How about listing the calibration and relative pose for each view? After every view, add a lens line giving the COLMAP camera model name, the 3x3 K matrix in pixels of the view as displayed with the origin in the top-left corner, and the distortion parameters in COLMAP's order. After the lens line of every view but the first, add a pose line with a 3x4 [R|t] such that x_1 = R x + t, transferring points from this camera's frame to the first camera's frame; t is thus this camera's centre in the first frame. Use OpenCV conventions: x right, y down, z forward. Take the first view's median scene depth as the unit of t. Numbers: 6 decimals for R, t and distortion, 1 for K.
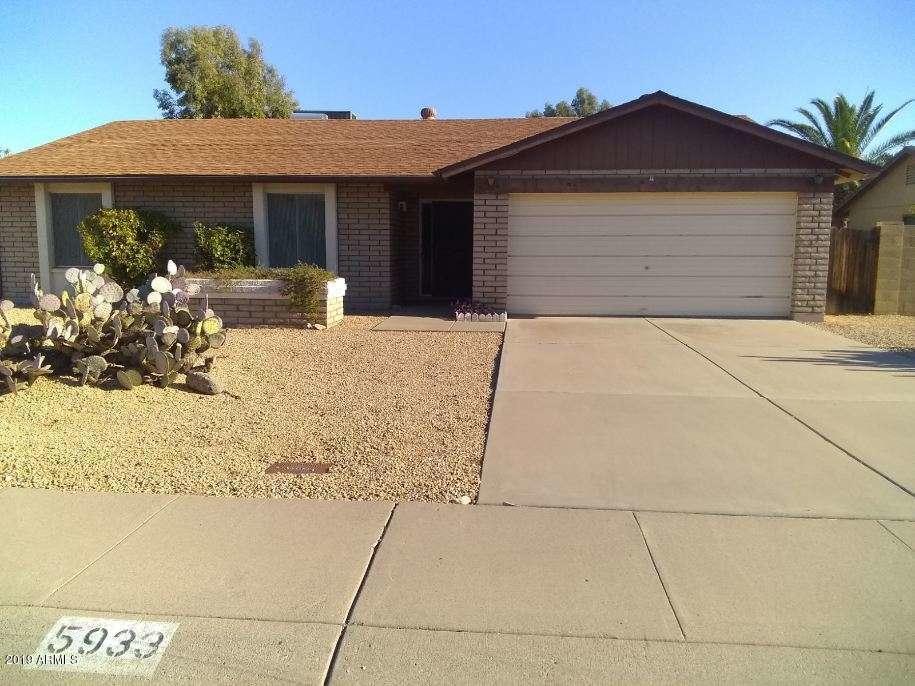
lens RADIAL K [[703.5, 0, 457.5], [0, 703.5, 343.0], [0, 0, 1]] dist [0.158963, -0.240139]
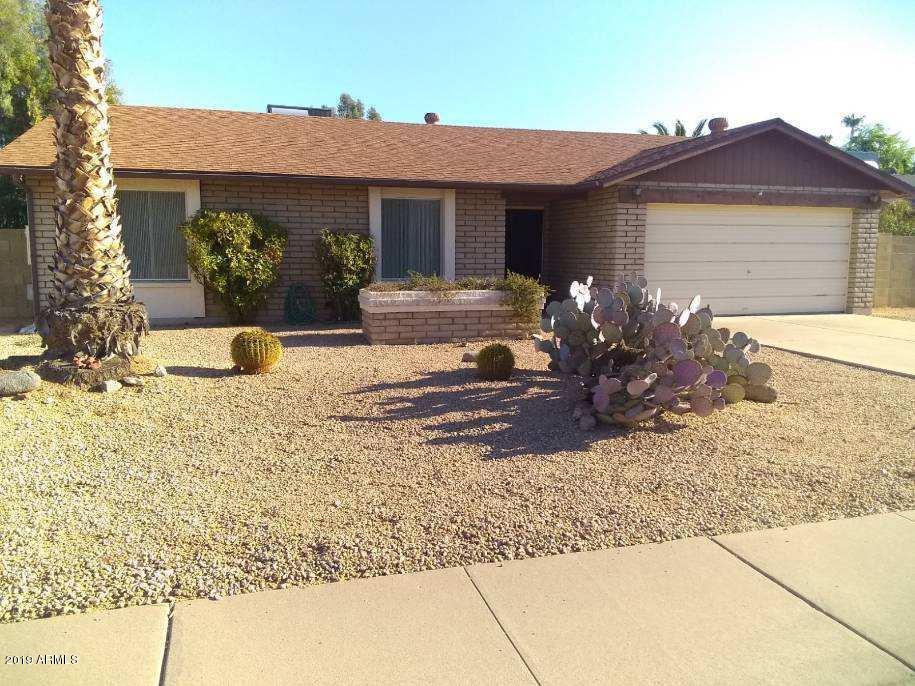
lens RADIAL K [[703.5, 0, 457.5], [0, 703.5, 343.0], [0, 0, 1]] dist [0.158963, -0.240139]
pose [[0.926830, -0.048874, 0.372287, -0.593302], [0.051093, 0.998686, 0.003909, -0.020893], [-0.371989, 0.015398, 0.928109, 0.117951]]
